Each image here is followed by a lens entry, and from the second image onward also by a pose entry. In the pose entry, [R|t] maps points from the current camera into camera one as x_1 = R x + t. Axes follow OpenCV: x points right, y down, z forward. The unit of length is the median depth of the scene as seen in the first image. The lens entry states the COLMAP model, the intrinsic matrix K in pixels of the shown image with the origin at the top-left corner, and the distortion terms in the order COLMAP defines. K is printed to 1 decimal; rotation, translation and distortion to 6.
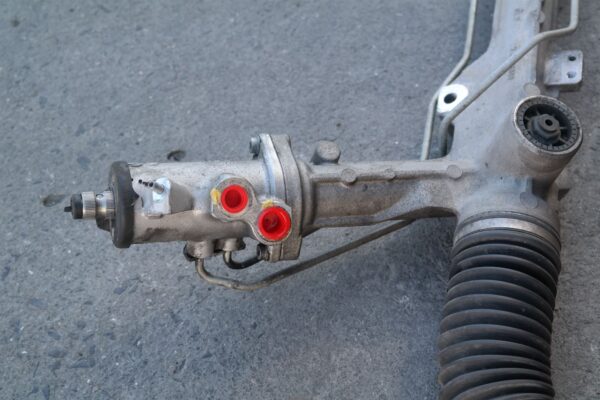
lens RADIAL K [[1067.9, 0, 300.0], [0, 1067.9, 200.0], [0, 0, 1]] dist [0.200083, 0.045125]
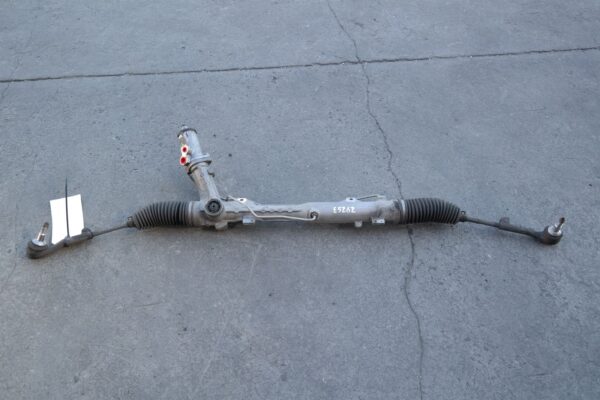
lens RADIAL K [[484.4, 0, 300.0], [0, 484.4, 200.0], [0, 0, 1]] dist [0.005126, 0.000209]
pose [[0.195967, 0.820823, -0.536513, 1.144567], [-0.823639, 0.434701, 0.364217, -0.925156], [0.532181, 0.370518, 0.761249, -0.192207]]
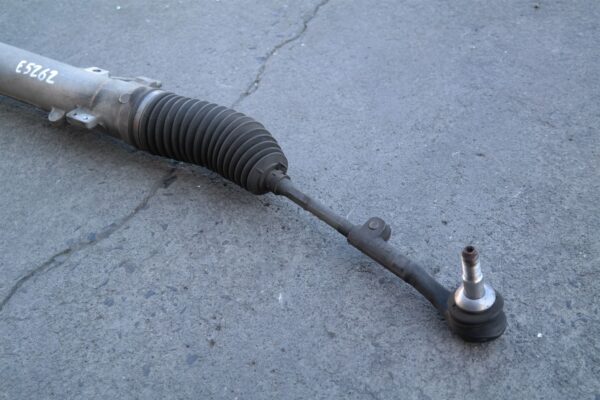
lens RADIAL K [[960.6, 0, 300.0], [0, 960.6, 200.0], [0, 0, 1]] dist [0.145303, 0.057074]
pose [[-0.377843, 0.723101, -0.578238, 1.110734], [-0.661214, 0.226423, 0.715212, -1.664954], [0.648097, 0.652577, 0.392573, 1.017835]]
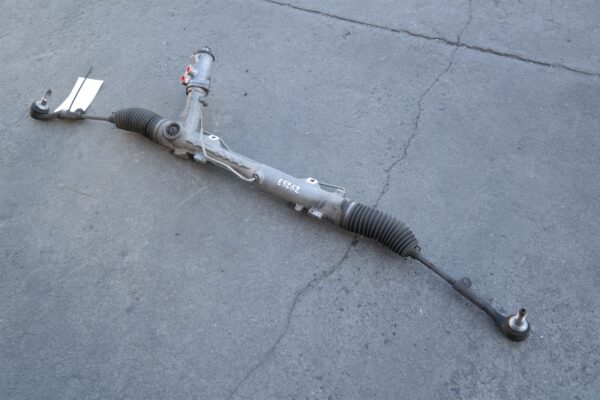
lens RADIAL K [[544.1, 0, 300.0], [0, 544.1, 200.0], [0, 0, 1]] dist [0.061078, -0.007929]
pose [[-0.365415, 0.806191, -0.465325, 1.097645], [-0.697073, 0.094295, 0.710773, -1.641838], [0.616897, 0.584093, 0.527517, 0.359426]]
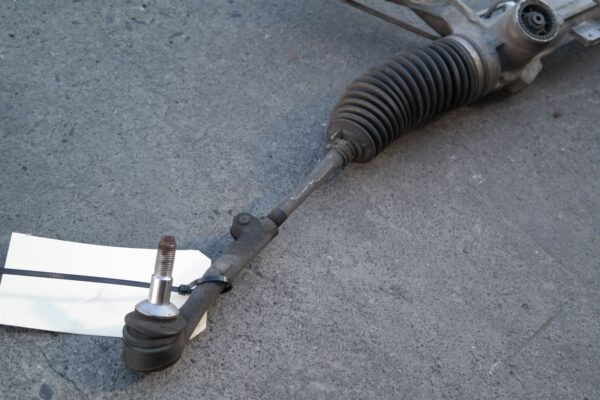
lens RADIAL K [[897.9, 0, 300.0], [0, 897.9, 200.0], [0, 0, 1]] dist [0.096124, -0.035305]
pose [[0.682569, 0.679154, -0.269908, 0.470668], [-0.691729, 0.719554, 0.061263, 0.235225], [0.235821, 0.144887, 0.960935, -0.208064]]
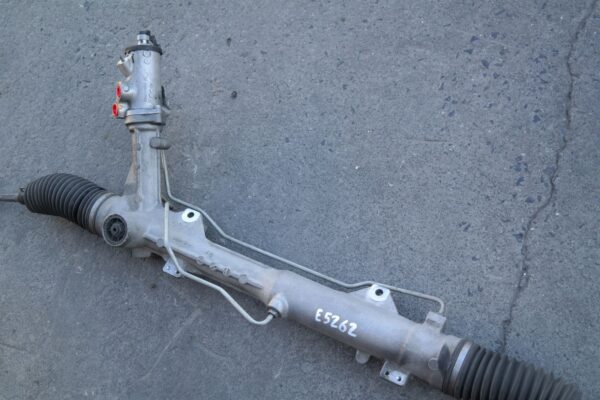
lens RADIAL K [[750.1, 0, 300.0], [0, 750.1, 200.0], [0, 0, 1]] dist [0.022431, 0.048473]
pose [[-0.235520, 0.956602, -0.171589, 0.317962], [-0.559643, 0.010853, 0.828663, -1.416603], [0.794563, 0.291195, 0.532800, 0.436984]]
